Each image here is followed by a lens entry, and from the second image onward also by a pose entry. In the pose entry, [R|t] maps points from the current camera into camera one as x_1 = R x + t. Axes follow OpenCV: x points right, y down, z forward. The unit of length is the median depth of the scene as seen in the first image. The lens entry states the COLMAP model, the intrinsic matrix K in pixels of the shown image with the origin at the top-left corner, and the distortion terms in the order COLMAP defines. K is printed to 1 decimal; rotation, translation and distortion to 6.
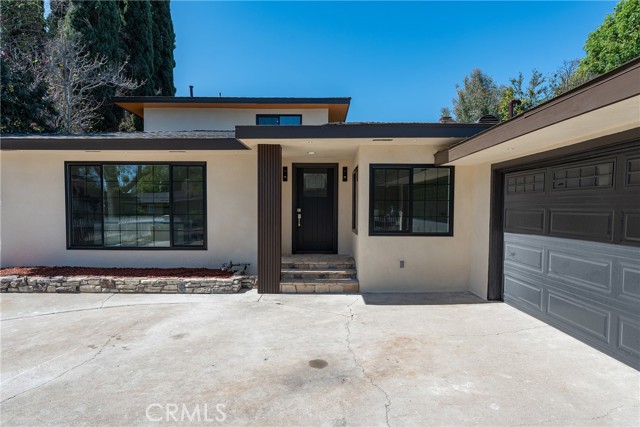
lens RADIAL K [[352.3, 0, 320.0], [0, 352.3, 213.5], [0, 0, 1]] dist [-0.000201, 0.000037]
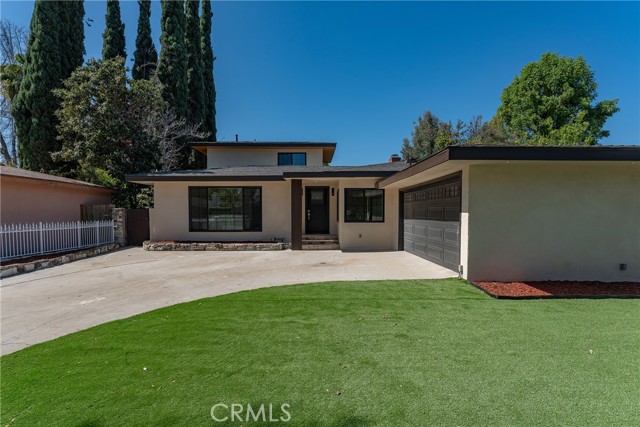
lens RADIAL K [[322.6, 0, 320.0], [0, 322.6, 213.5], [0, 0, 1]] dist [0.000748, 0.000058]
pose [[0.999640, -0.005813, 0.026210, -0.049715], [0.006235, 0.999852, -0.016030, 0.035997], [-0.026113, 0.016188, 0.999528, -0.813846]]
